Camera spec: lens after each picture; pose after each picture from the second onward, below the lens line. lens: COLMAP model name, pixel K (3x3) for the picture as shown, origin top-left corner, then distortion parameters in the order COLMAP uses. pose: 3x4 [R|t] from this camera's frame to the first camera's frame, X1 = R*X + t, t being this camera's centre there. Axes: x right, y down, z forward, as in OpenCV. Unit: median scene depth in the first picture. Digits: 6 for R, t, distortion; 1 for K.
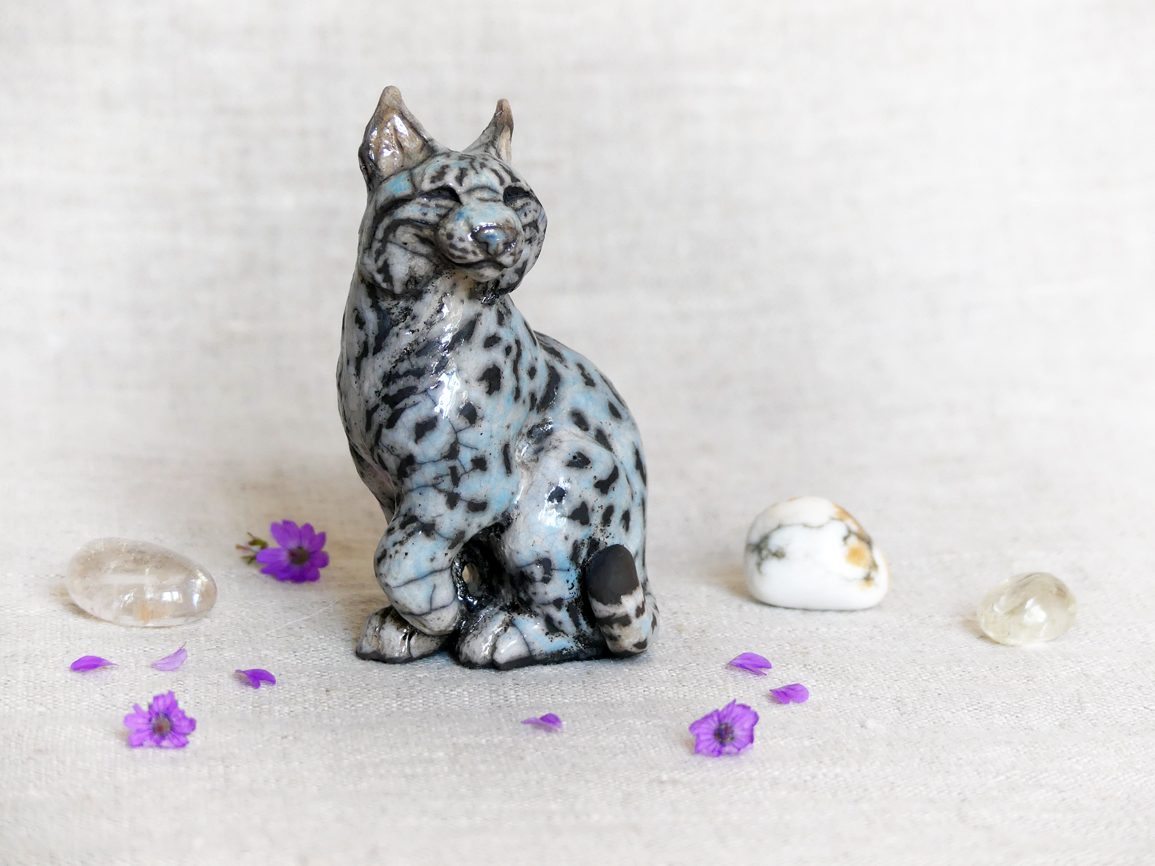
lens RADIAL K [[4072.0, 0, 581.8], [0, 4072.0, 436.6], [0, 0, 1]] dist [0.151568, 0.000000]
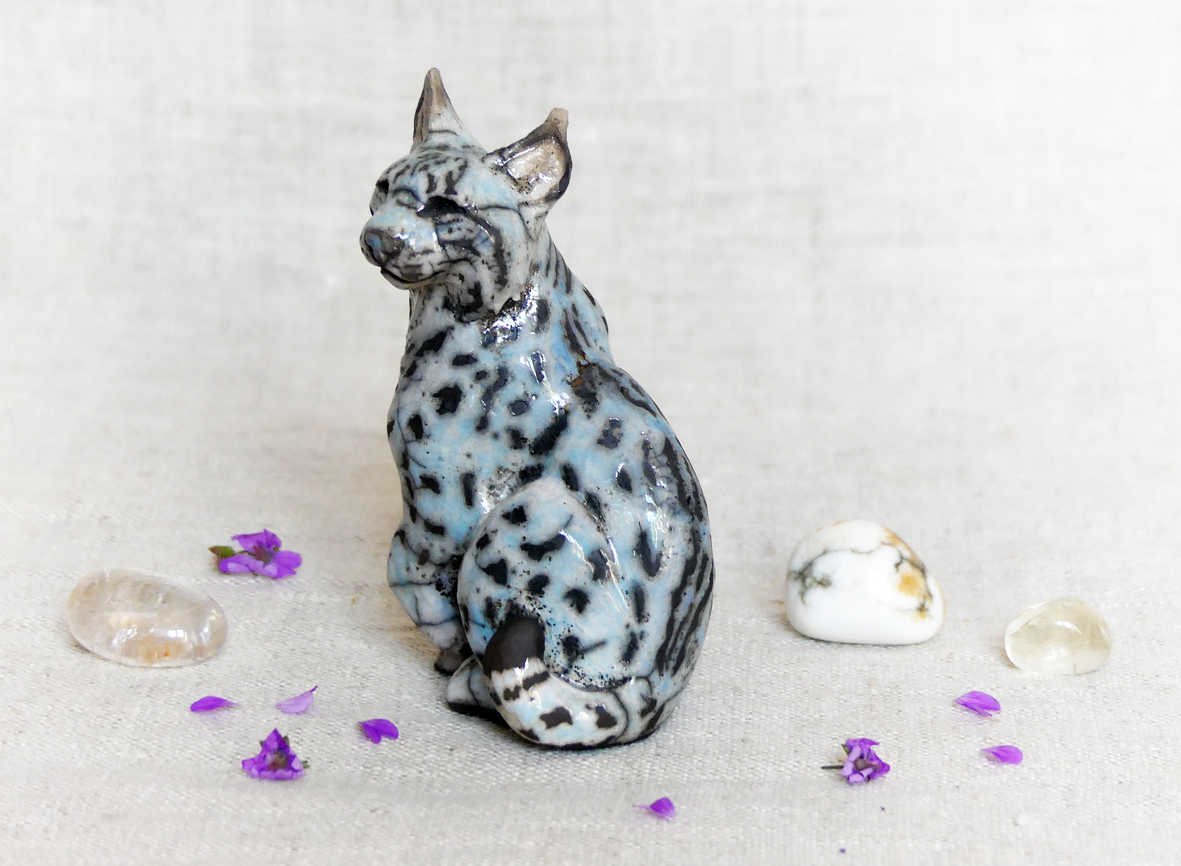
lens RADIAL K [[4360.3, 0, 591.5], [0, 4360.3, 427.9], [0, 0, 1]] dist [0.181623, 0.000000]
pose [[0.365685, 0.254766, -0.895192, 0.873356], [-0.196133, 0.961304, 0.193461, -0.204680], [0.909839, 0.104831, 0.401502, 0.629913]]
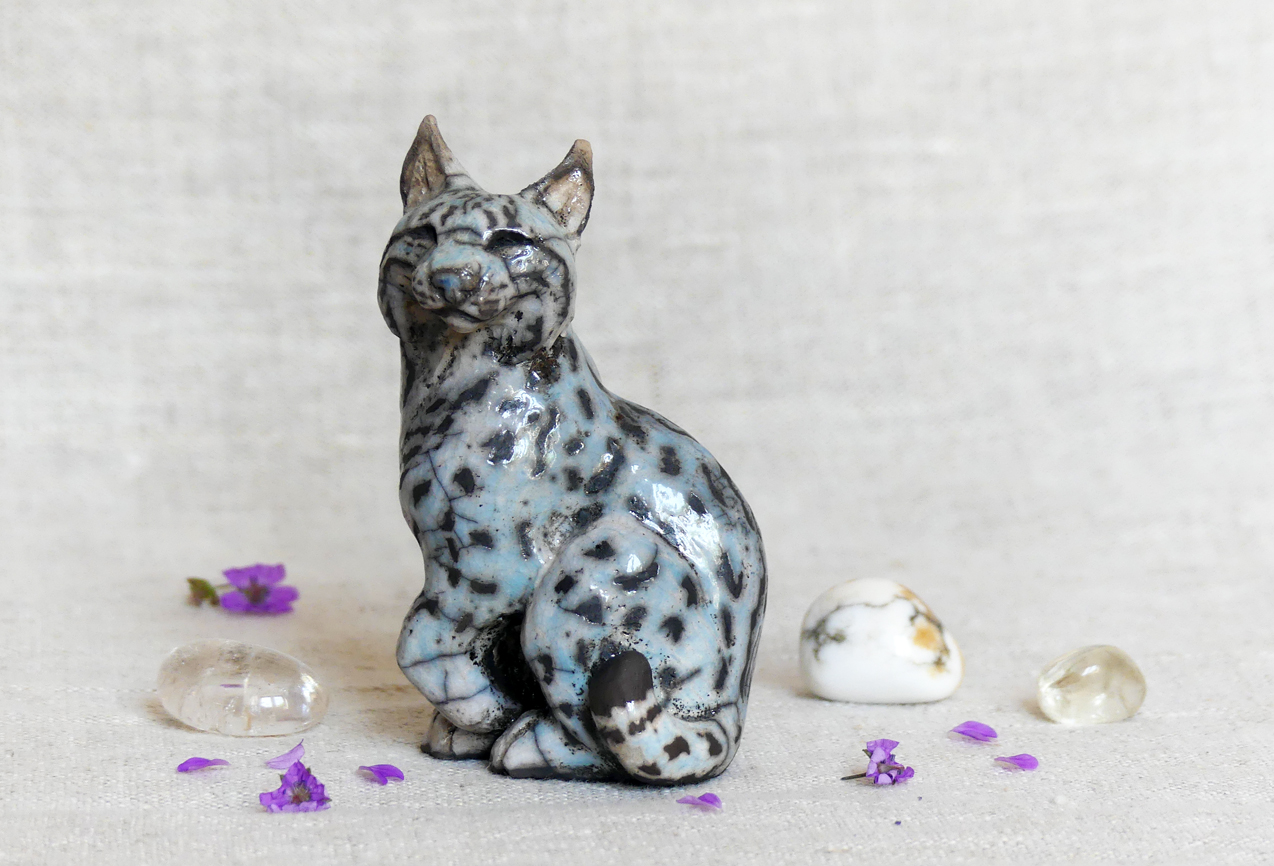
lens RADIAL K [[6077.5, 0, 633.9], [0, 6077.5, 428.1], [0, 0, 1]] dist [0.045026, 0.000000]
pose [[0.769289, 0.080036, -0.633868, 0.843395], [-0.120509, 0.992491, -0.020937, 0.006333], [0.627433, 0.092493, 0.773157, -0.015356]]
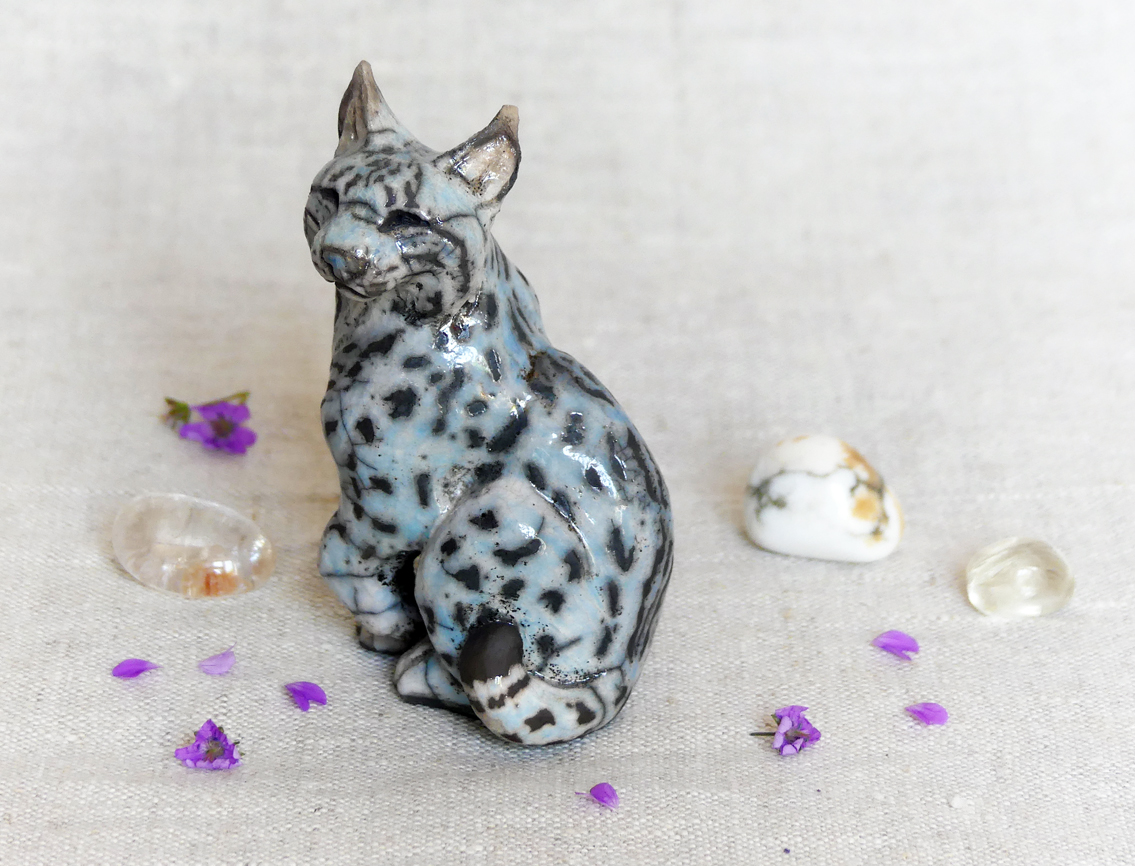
lens RADIAL K [[4754.6, 0, 566.3], [0, 4754.6, 437.1], [0, 0, 1]] dist [0.137327, 0.000000]
pose [[0.565058, 0.358333, -0.743174, 0.778788], [-0.187873, 0.932980, 0.307005, -0.334968], [0.803376, -0.033853, 0.594509, 0.402142]]
